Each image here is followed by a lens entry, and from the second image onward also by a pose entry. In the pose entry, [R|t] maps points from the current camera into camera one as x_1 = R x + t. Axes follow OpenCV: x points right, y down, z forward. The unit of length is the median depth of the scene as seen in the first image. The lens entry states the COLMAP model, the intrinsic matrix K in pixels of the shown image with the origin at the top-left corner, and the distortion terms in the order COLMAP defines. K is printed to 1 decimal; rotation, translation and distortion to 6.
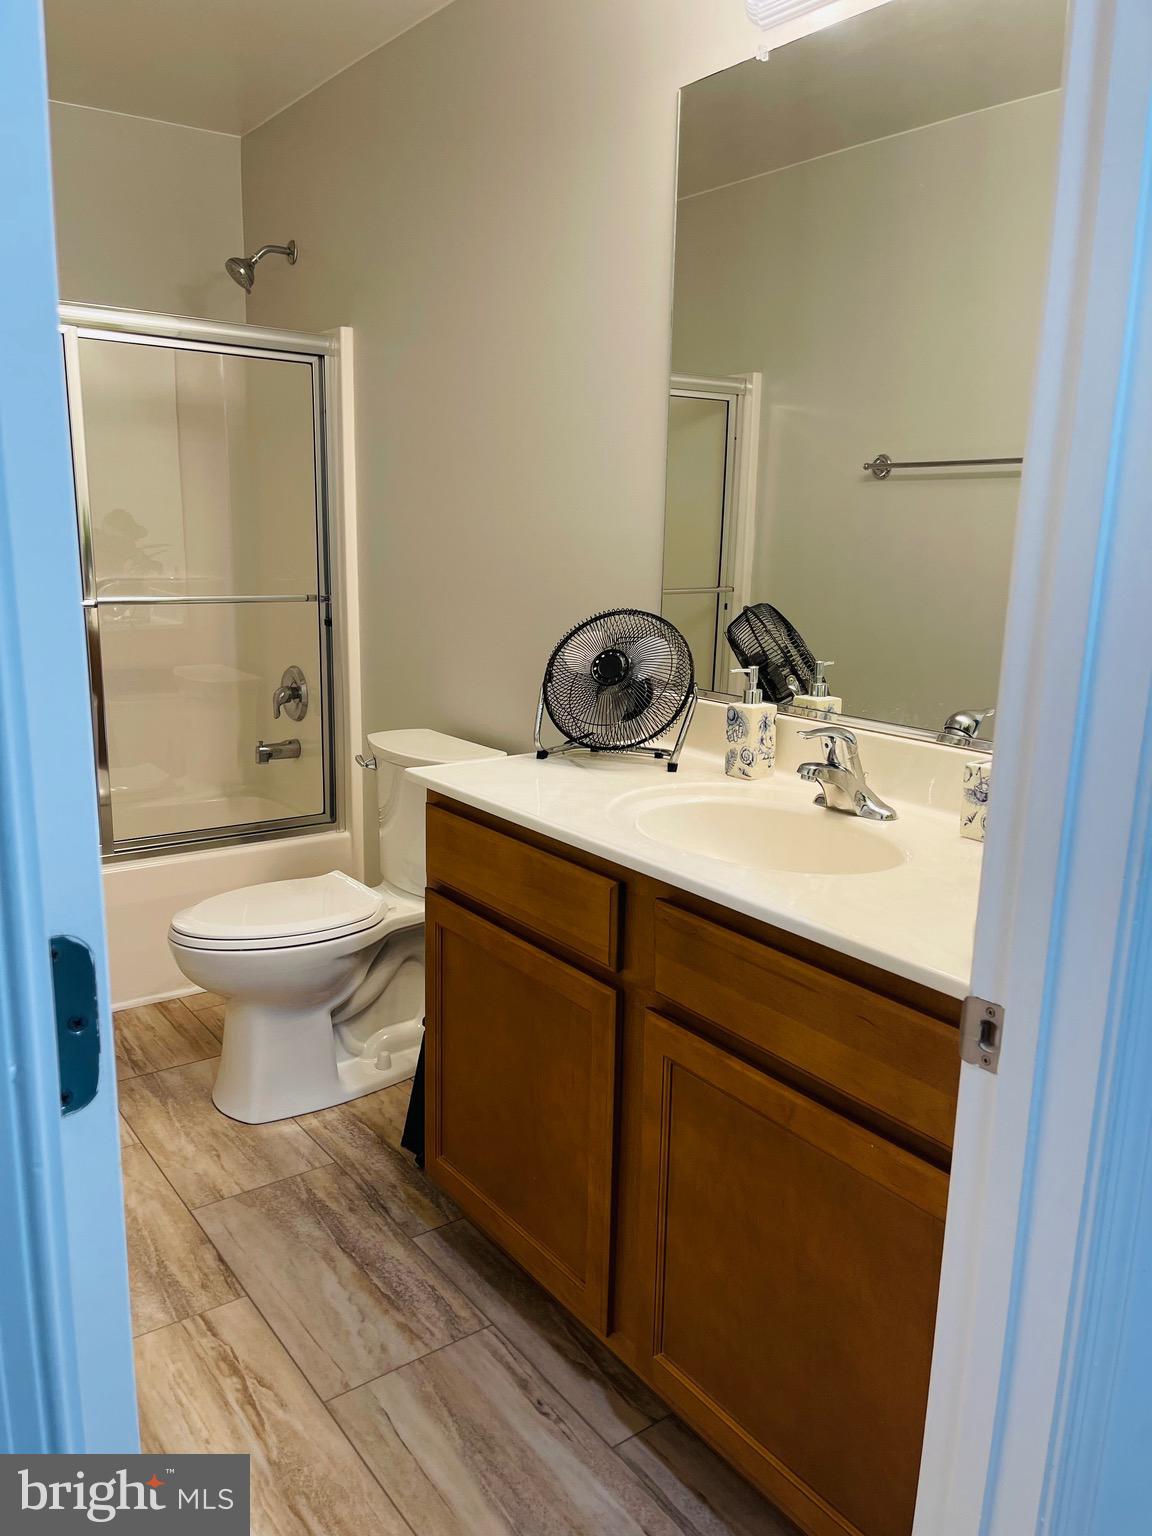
lens RADIAL K [[1133.6, 0, 567.2], [0, 1133.6, 767.4], [0, 0, 1]] dist [0.036945, -0.067098]
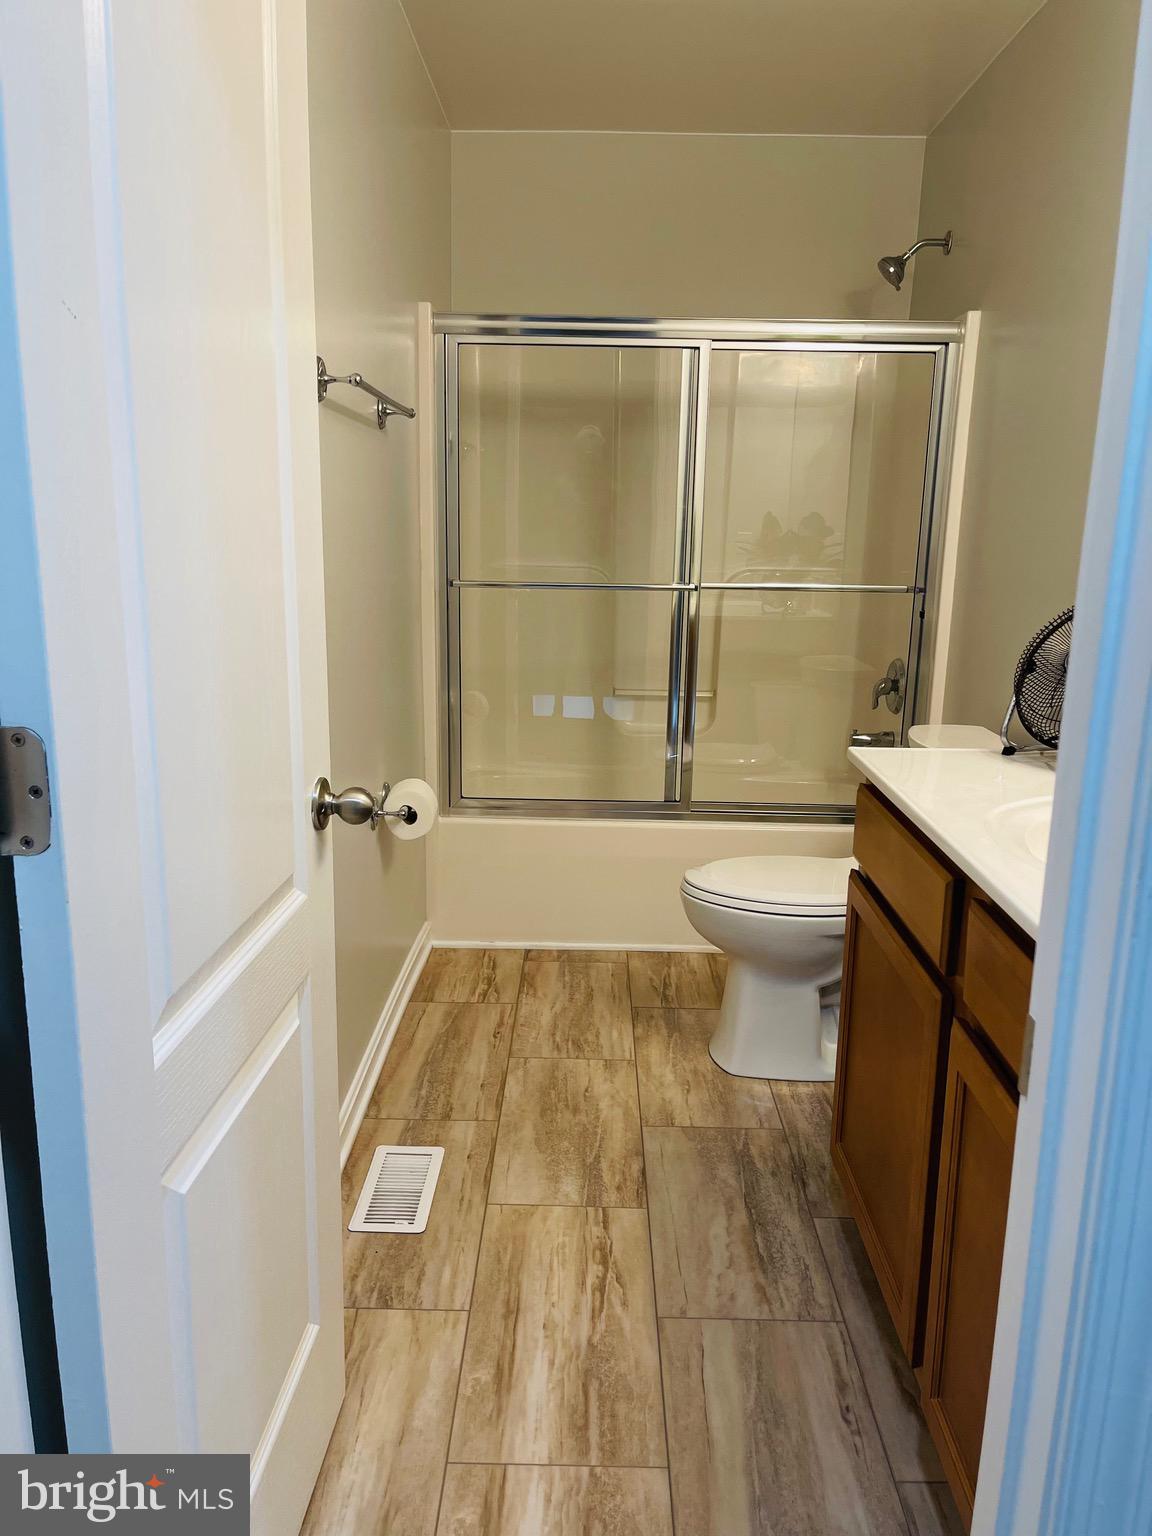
lens RADIAL K [[1133.6, 0, 568.2], [0, 1133.6, 763.8], [0, 0, 1]] dist [0.036945, -0.067098]
pose [[0.795280, 0.115989, -0.595043, 0.257610], [-0.121953, 0.992071, 0.030389, 0.015374], [0.593850, 0.048400, 0.803119, 0.054347]]
